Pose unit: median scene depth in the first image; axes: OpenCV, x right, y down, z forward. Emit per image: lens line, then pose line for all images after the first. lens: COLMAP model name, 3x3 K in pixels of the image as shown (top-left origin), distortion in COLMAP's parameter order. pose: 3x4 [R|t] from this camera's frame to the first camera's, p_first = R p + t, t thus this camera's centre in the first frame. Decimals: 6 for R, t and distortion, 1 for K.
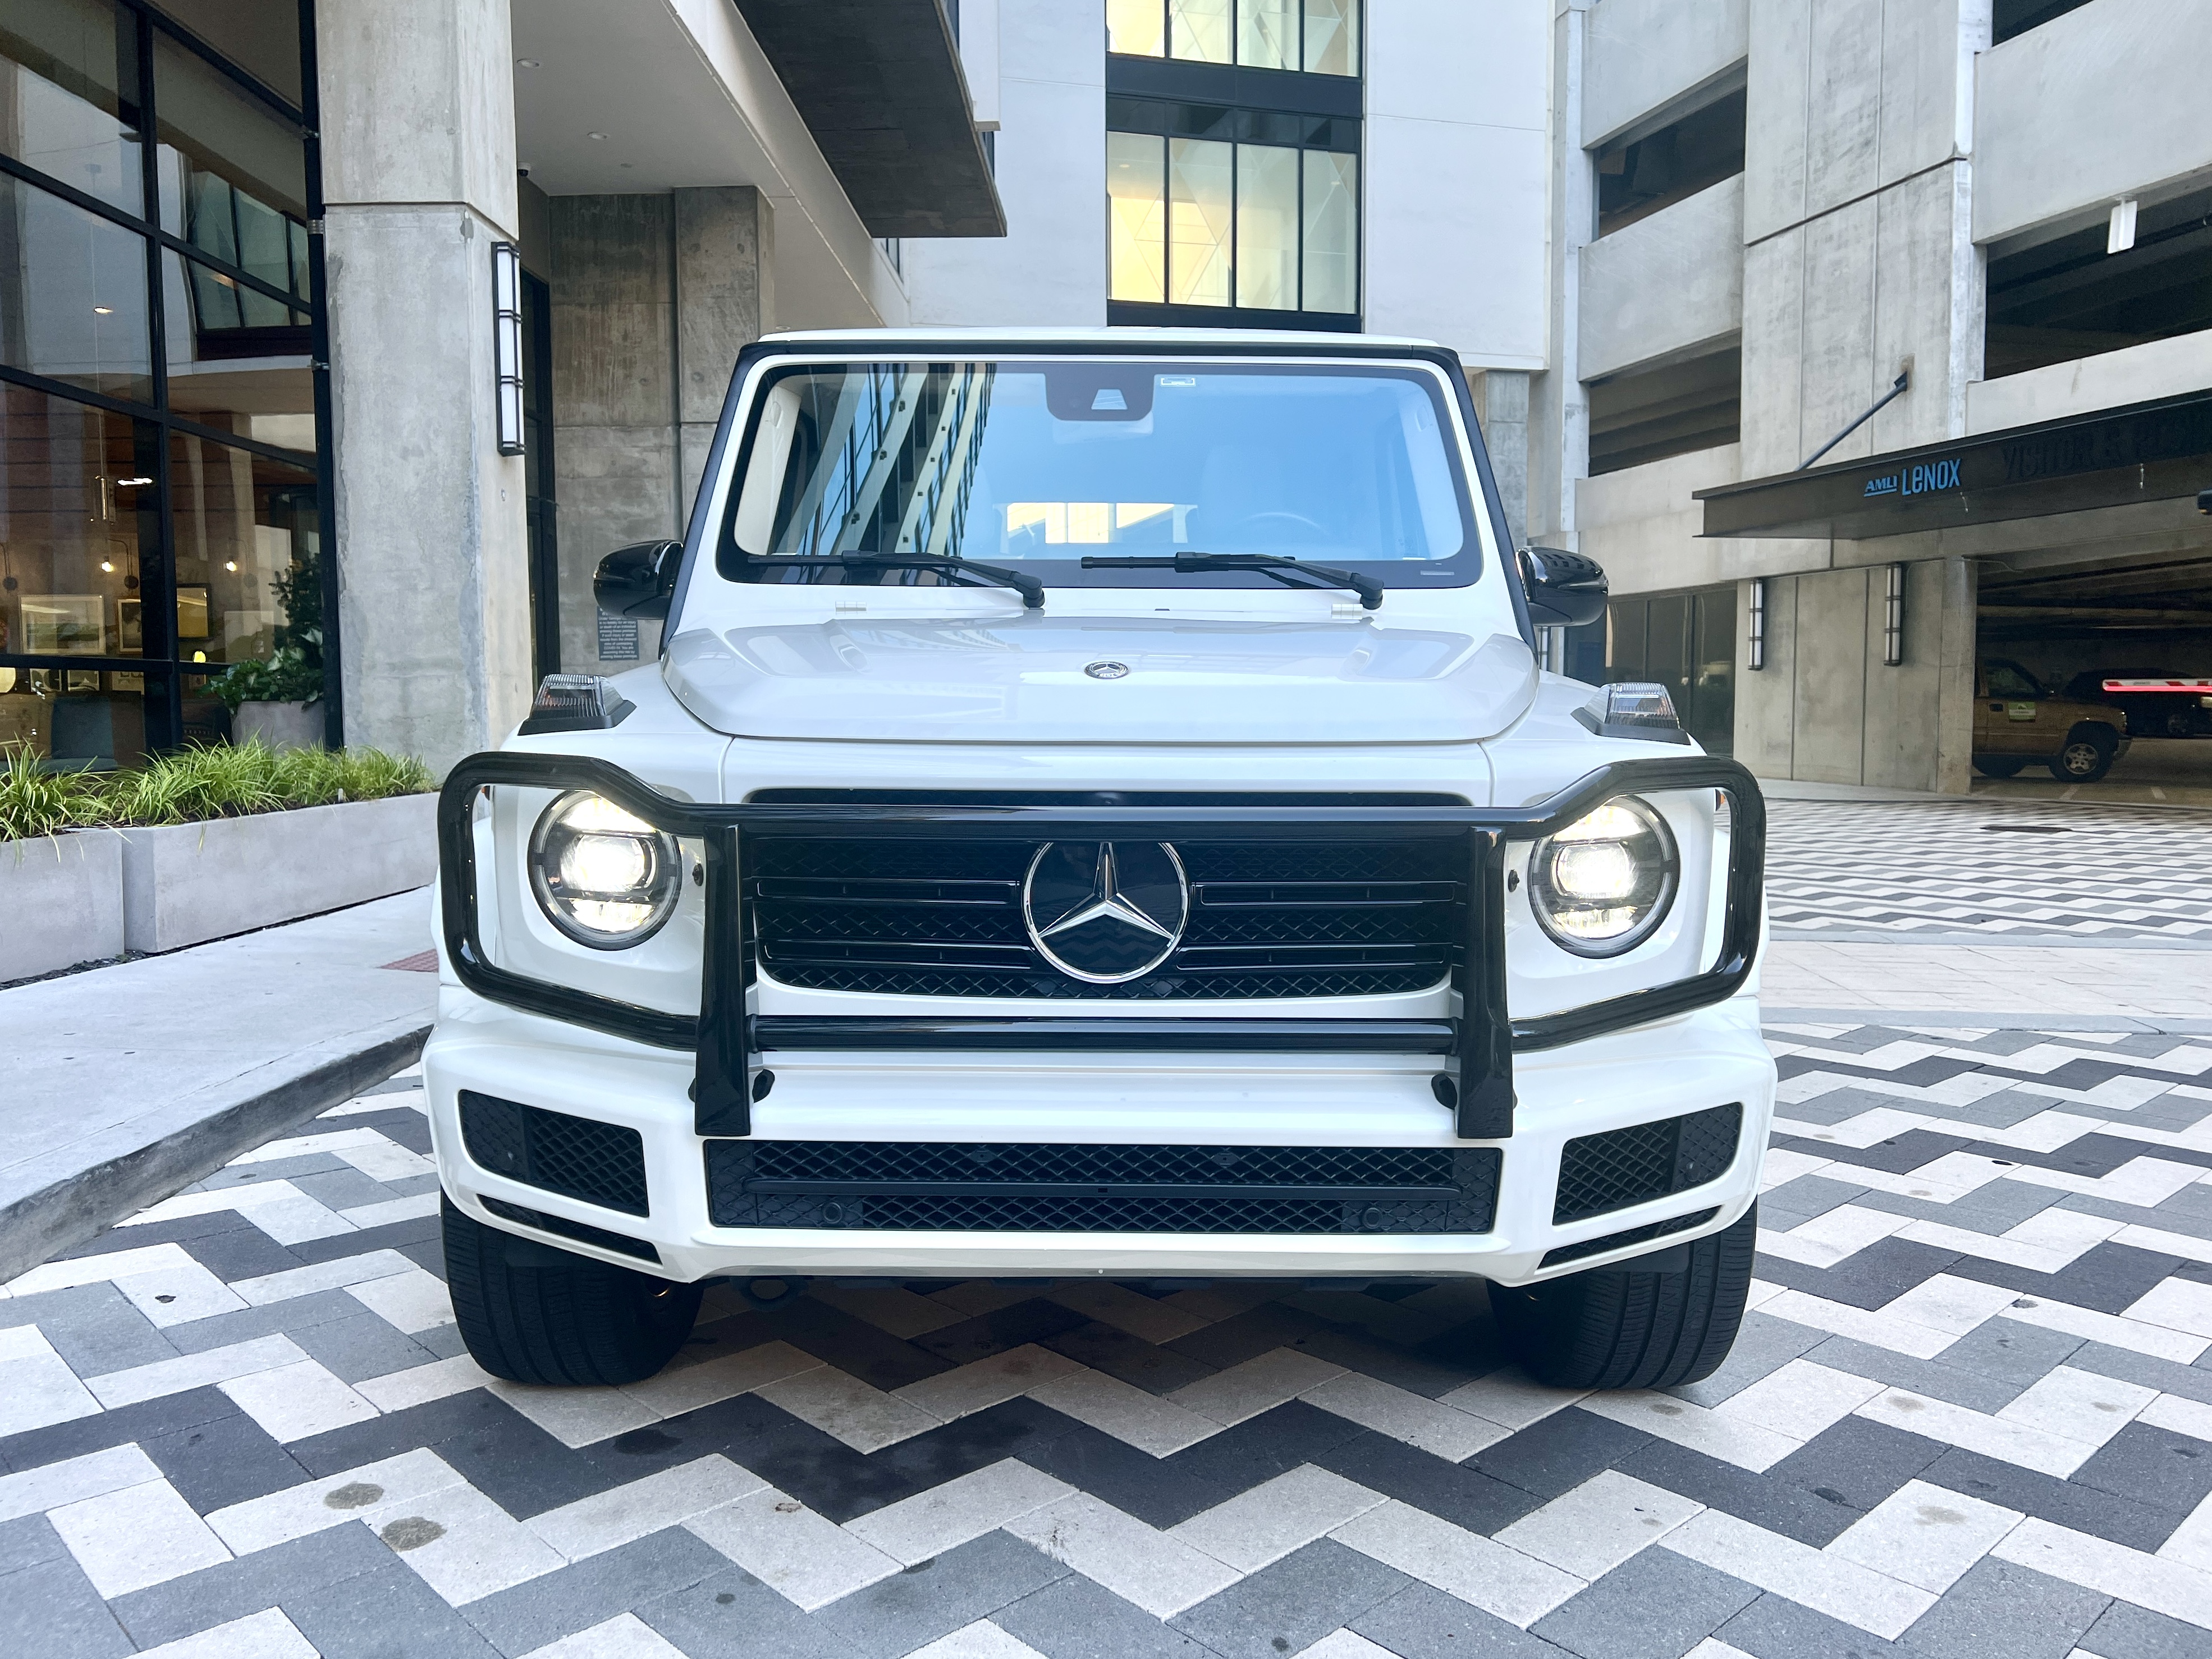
lens RADIAL K [[1662.0, 0, 1086.0], [0, 1662.0, 823.2], [0, 0, 1]] dist [0.033593, -0.042721]
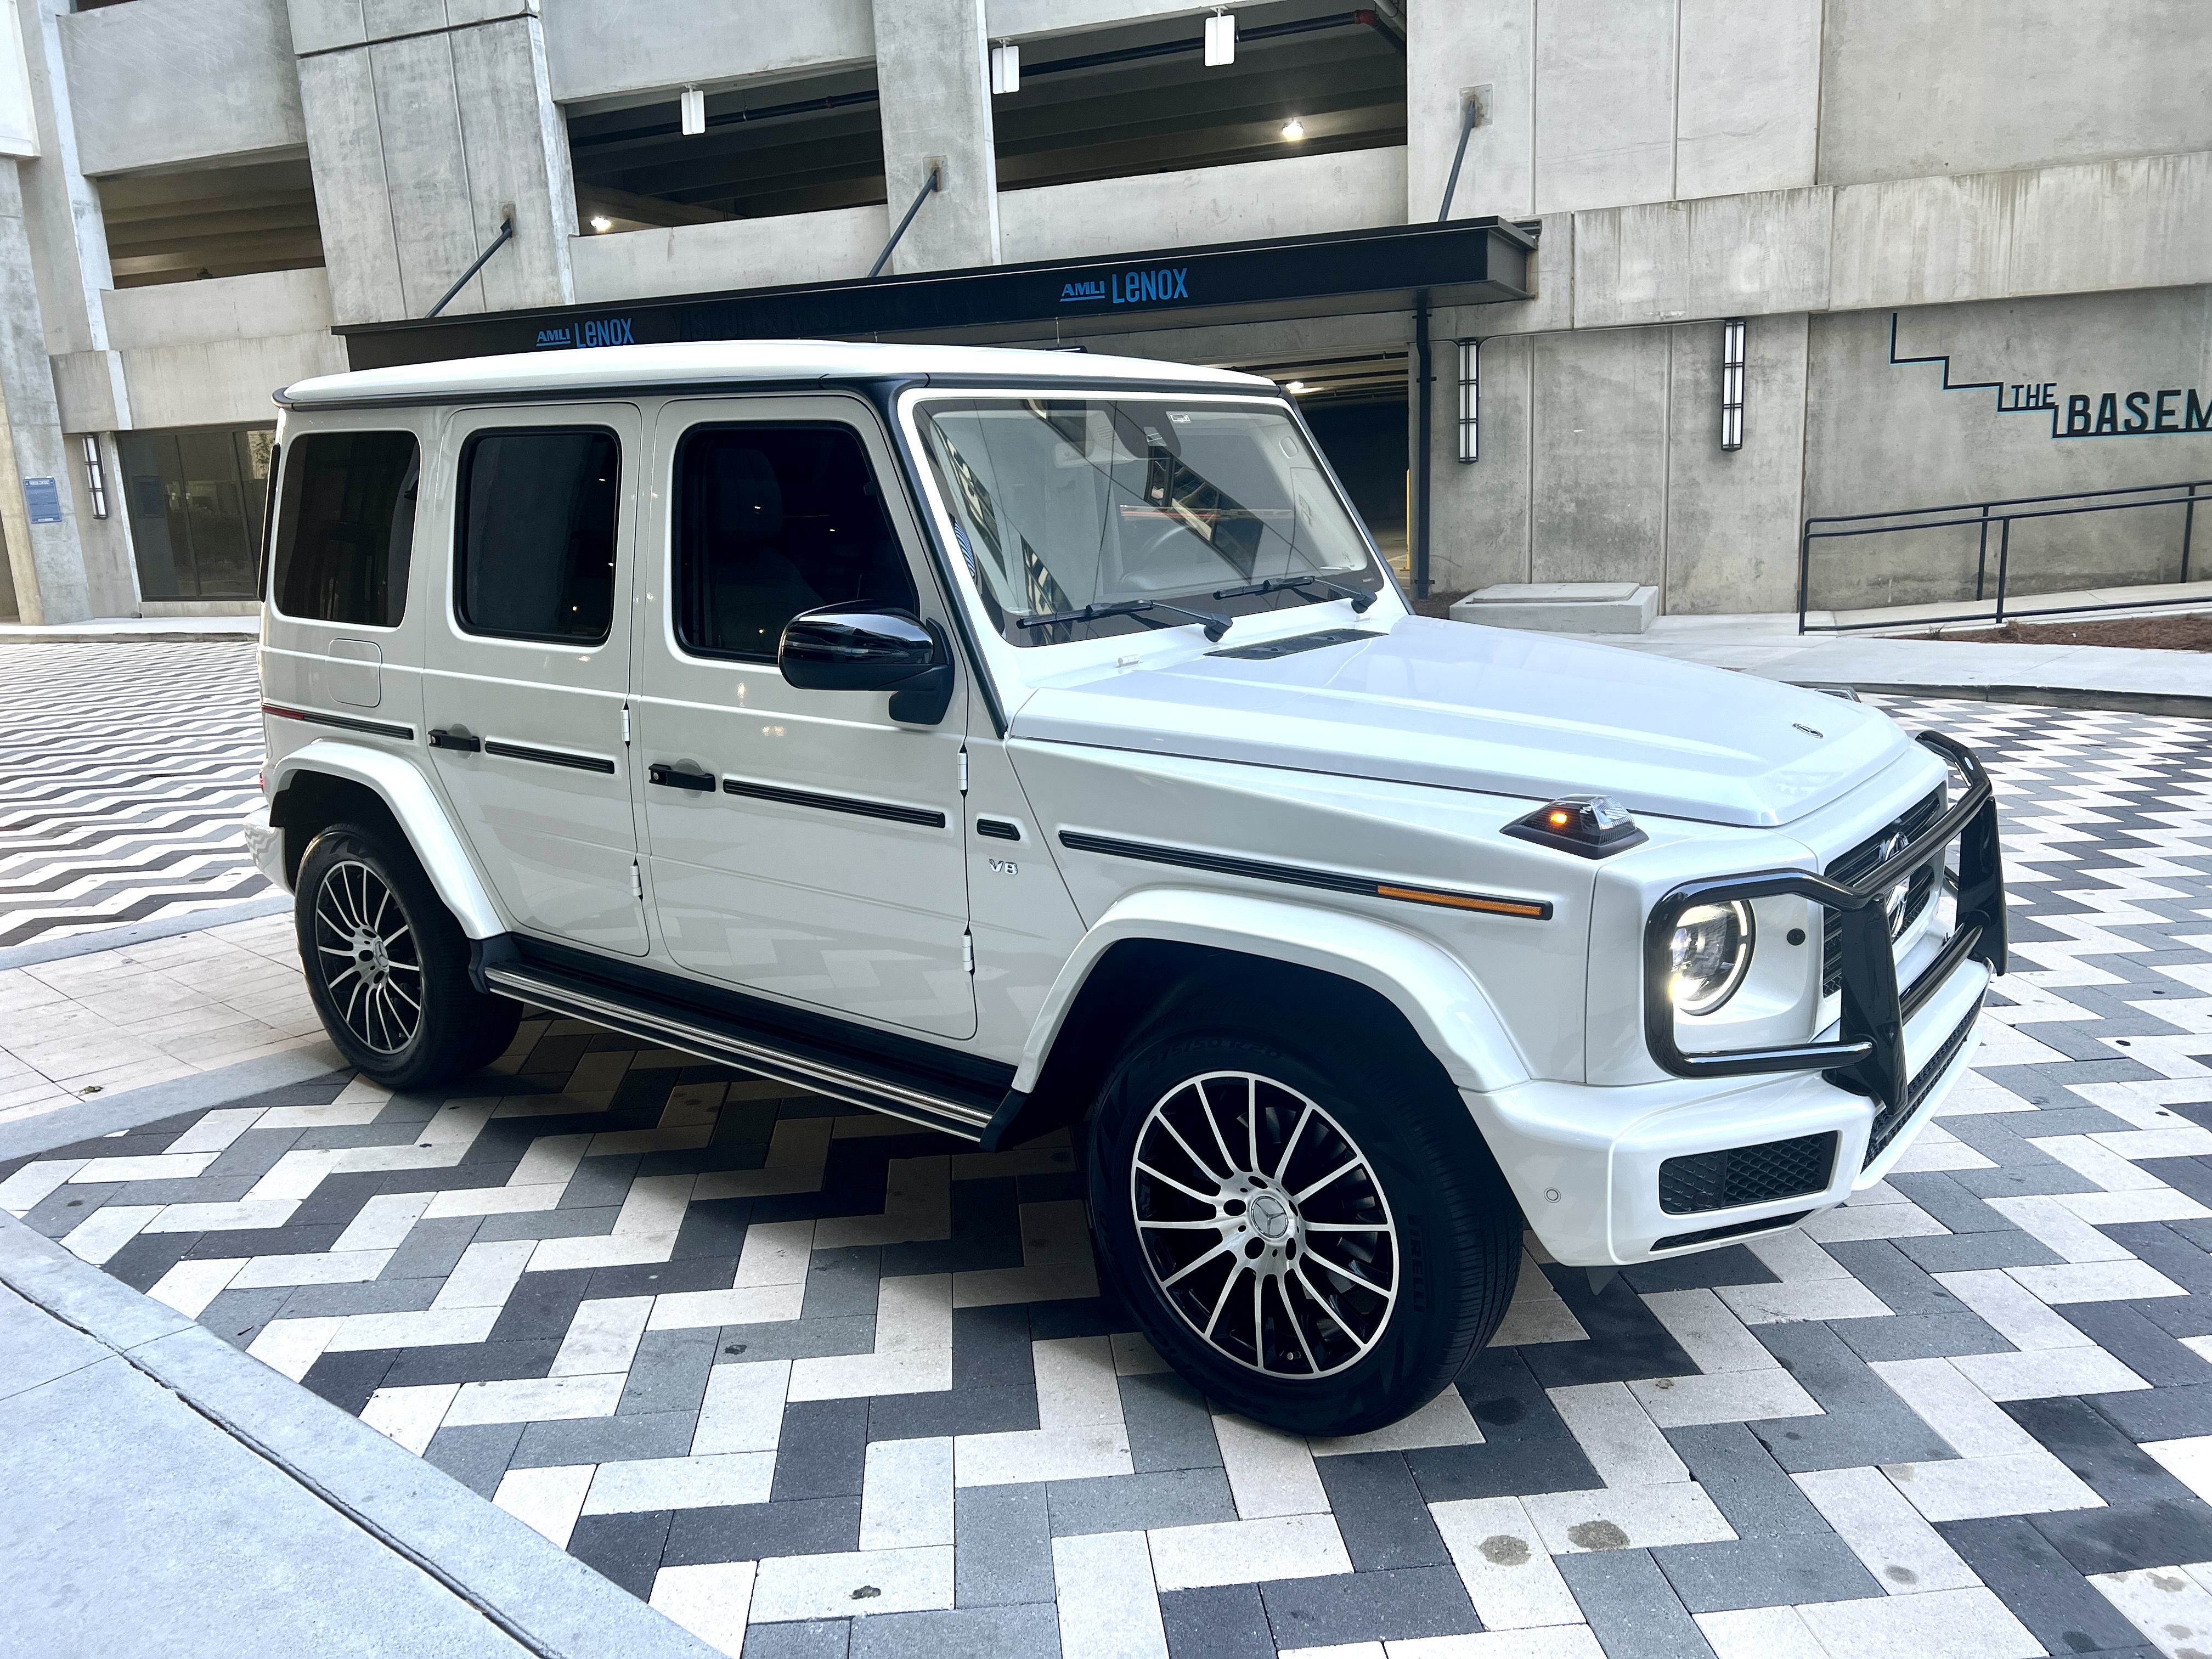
lens RADIAL K [[1662.0, 0, 1086.7], [0, 1662.0, 793.9], [0, 0, 1]] dist [0.033593, -0.042721]
pose [[0.618841, -0.171774, 0.766505, -0.327213], [0.095717, 0.985016, 0.143465, -0.066531], [-0.779663, -0.015414, 0.626010, 0.125837]]
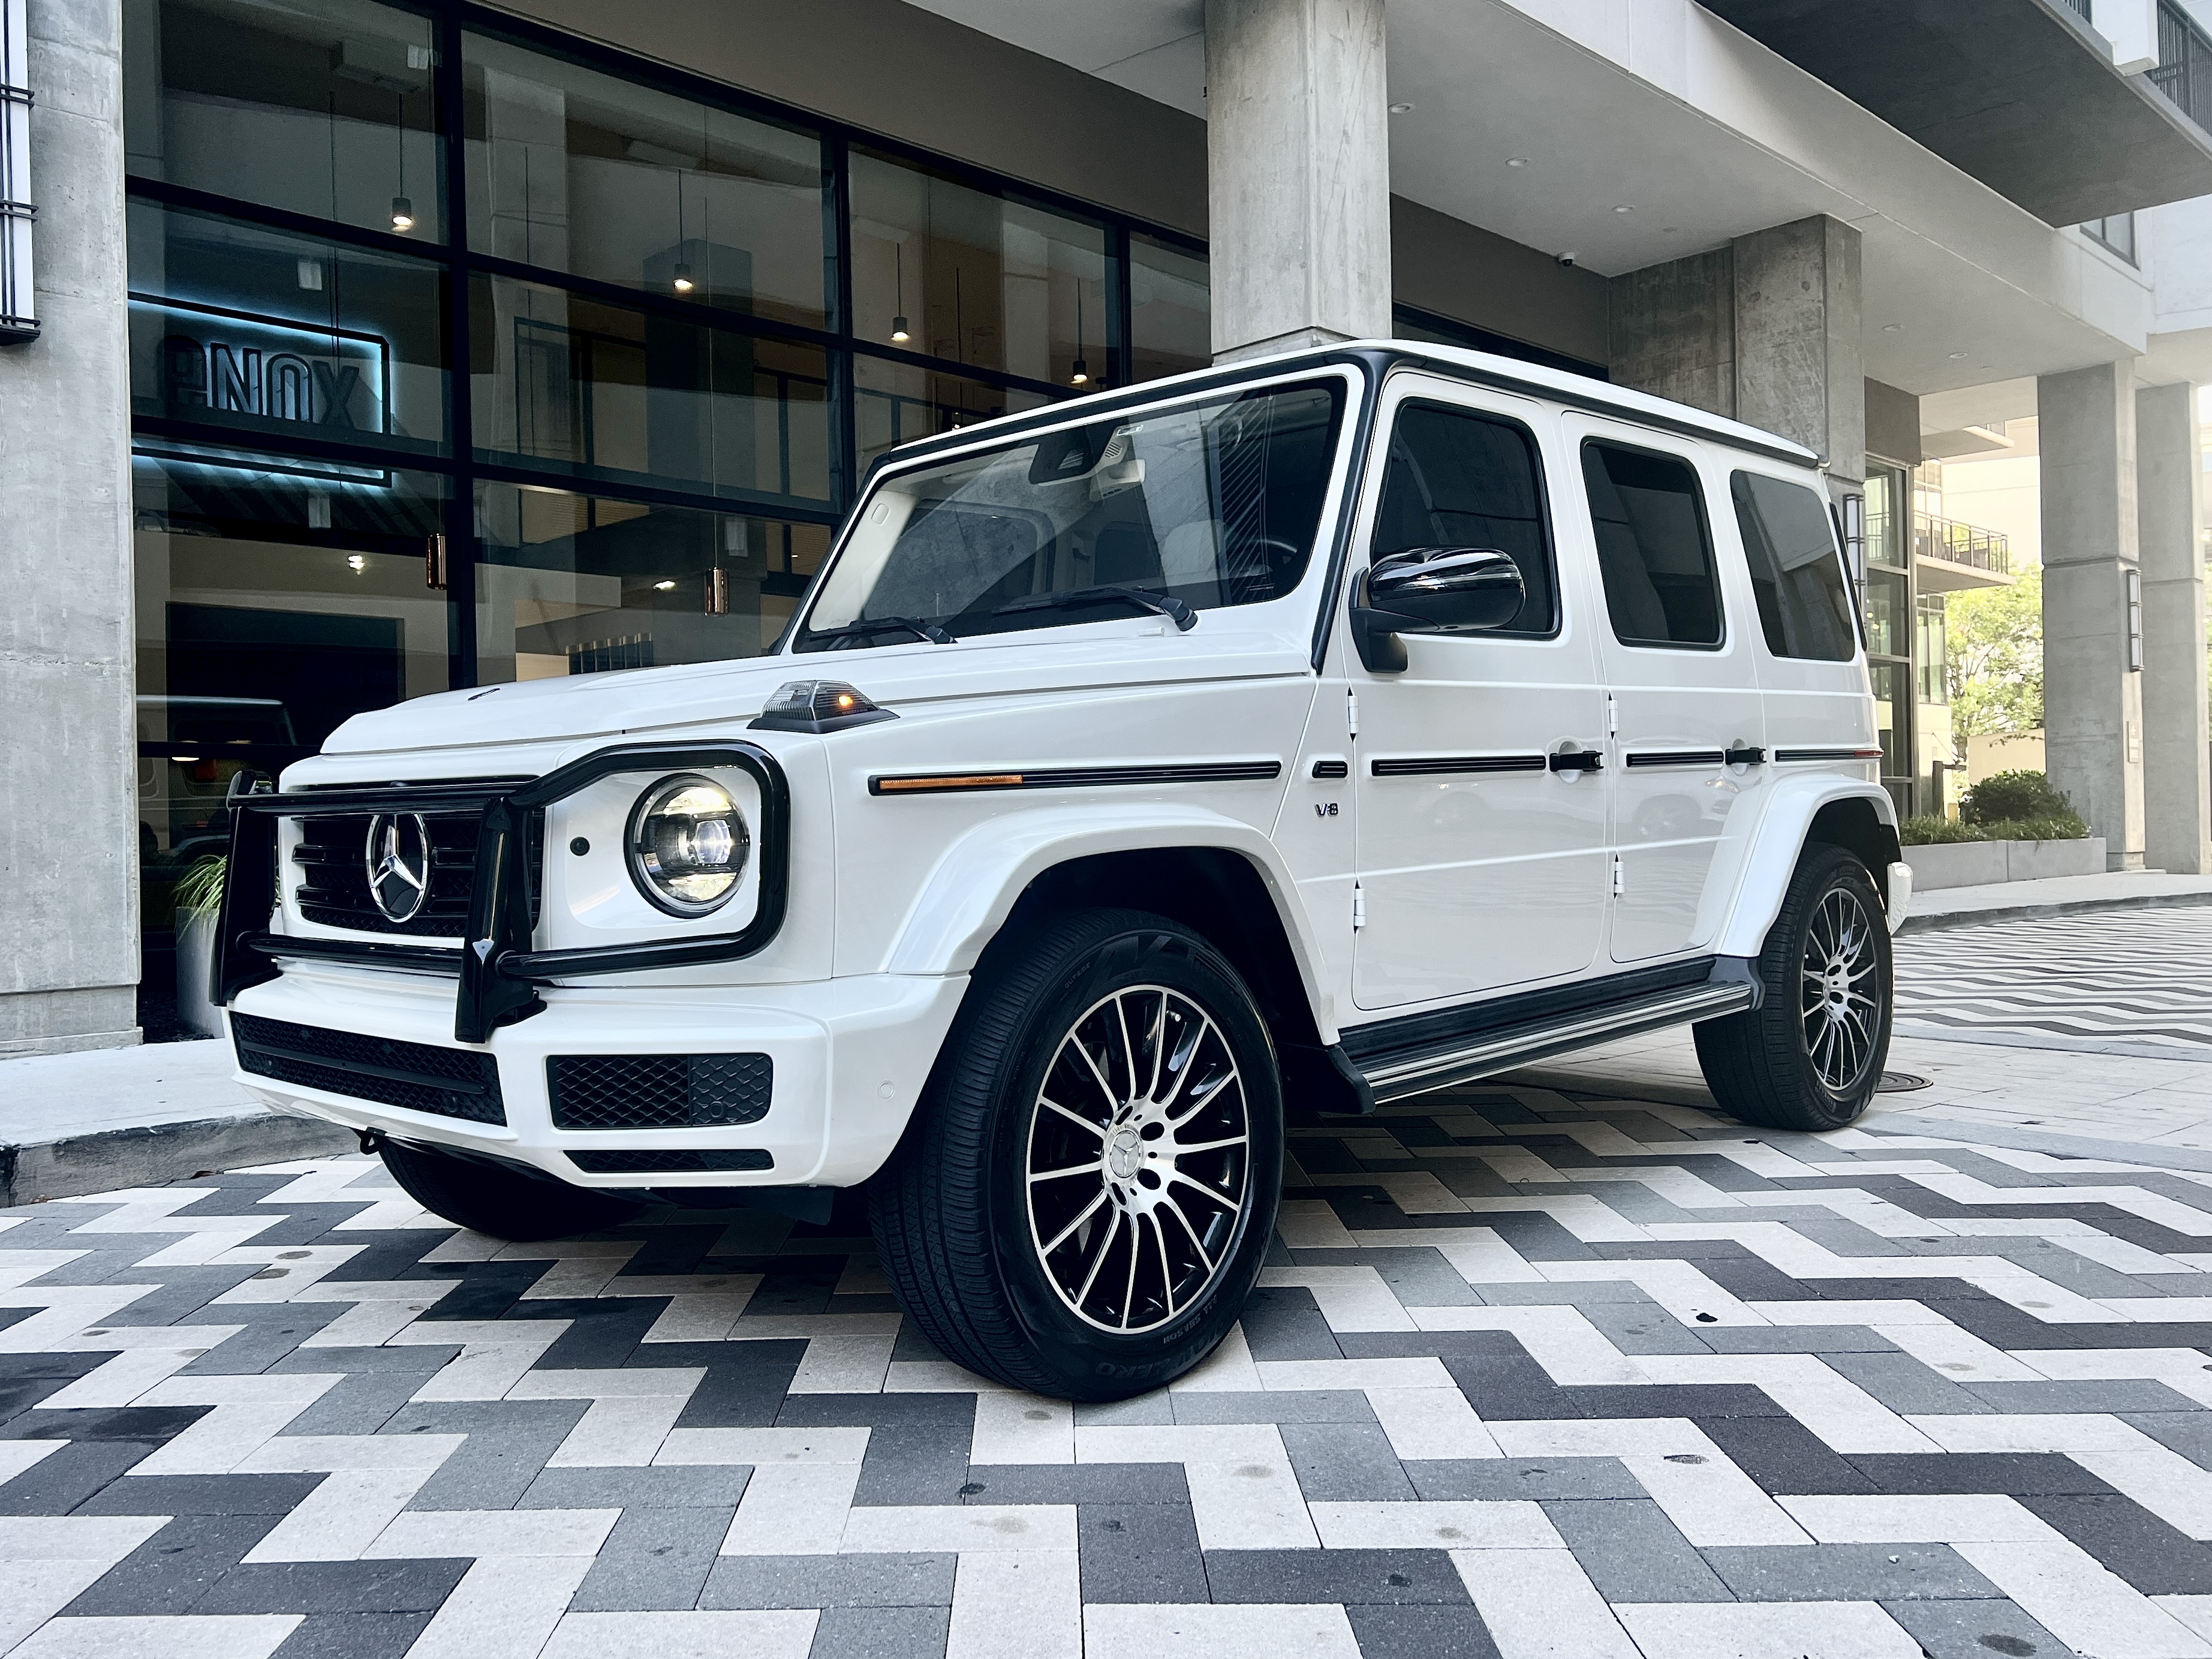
lens RADIAL K [[1812.8, 0, 1025.5], [0, 1812.8, 820.6], [0, 0, 1]] dist [0.020373, -0.013250]
pose [[0.718282, -0.018641, -0.695503, 0.294568], [-0.030367, 0.997848, -0.058106, 0.017264], [0.695090, 0.062856, 0.716170, 0.056686]]
